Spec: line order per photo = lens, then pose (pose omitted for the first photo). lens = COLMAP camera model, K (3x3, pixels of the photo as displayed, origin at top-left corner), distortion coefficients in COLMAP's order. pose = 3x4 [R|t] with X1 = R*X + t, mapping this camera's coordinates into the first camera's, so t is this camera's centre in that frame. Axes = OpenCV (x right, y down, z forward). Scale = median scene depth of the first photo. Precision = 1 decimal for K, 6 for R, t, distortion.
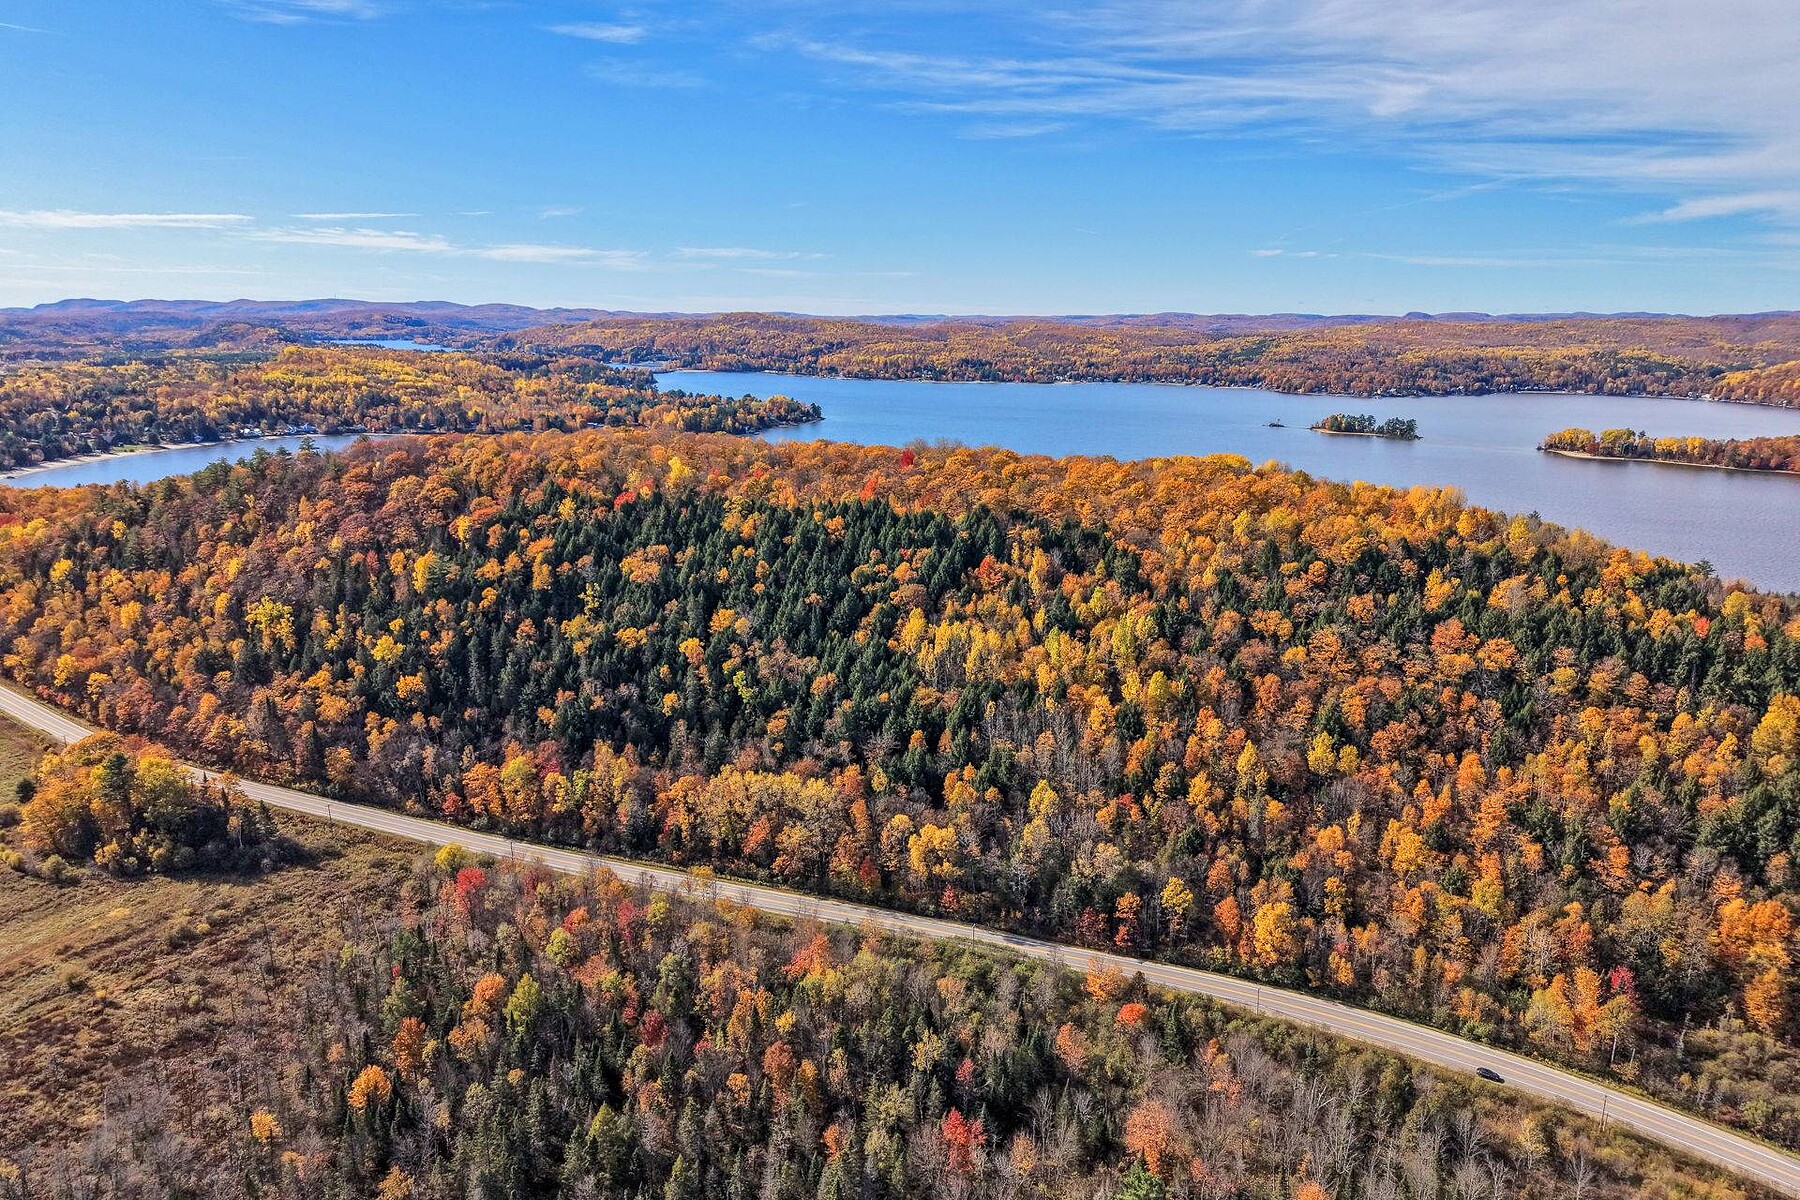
lens RADIAL K [[1199.5, 0, 903.0], [0, 1199.5, 590.1], [0, 0, 1]] dist [0.028003, -0.035363]
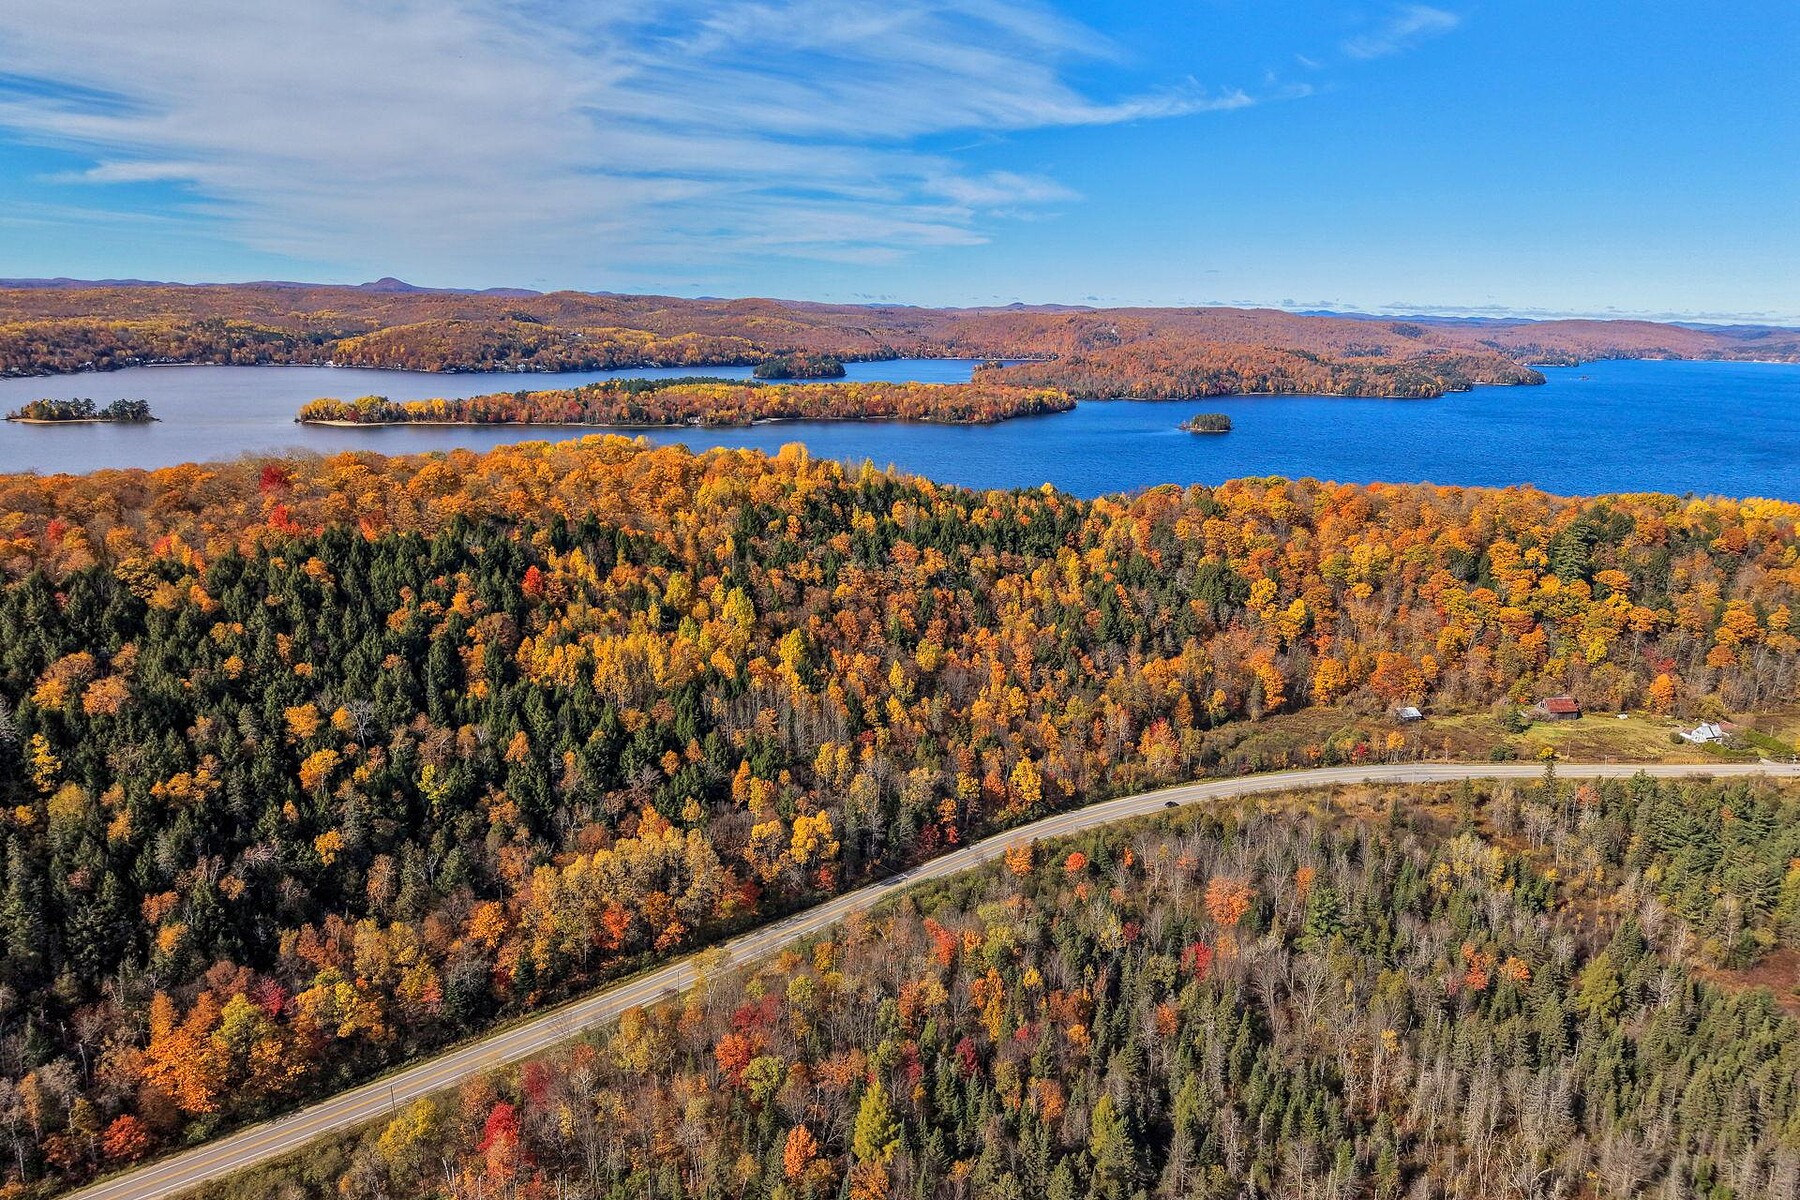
lens RADIAL K [[1216.7, 0, 900.0], [0, 1216.7, 600.0], [0, 0, 1]] dist [0.023915, -0.026889]
pose [[0.453298, -0.207007, 0.866988, -0.557499], [0.180710, 0.973803, 0.138027, -0.075267], [-0.872848, 0.094106, 0.478832, 0.305131]]
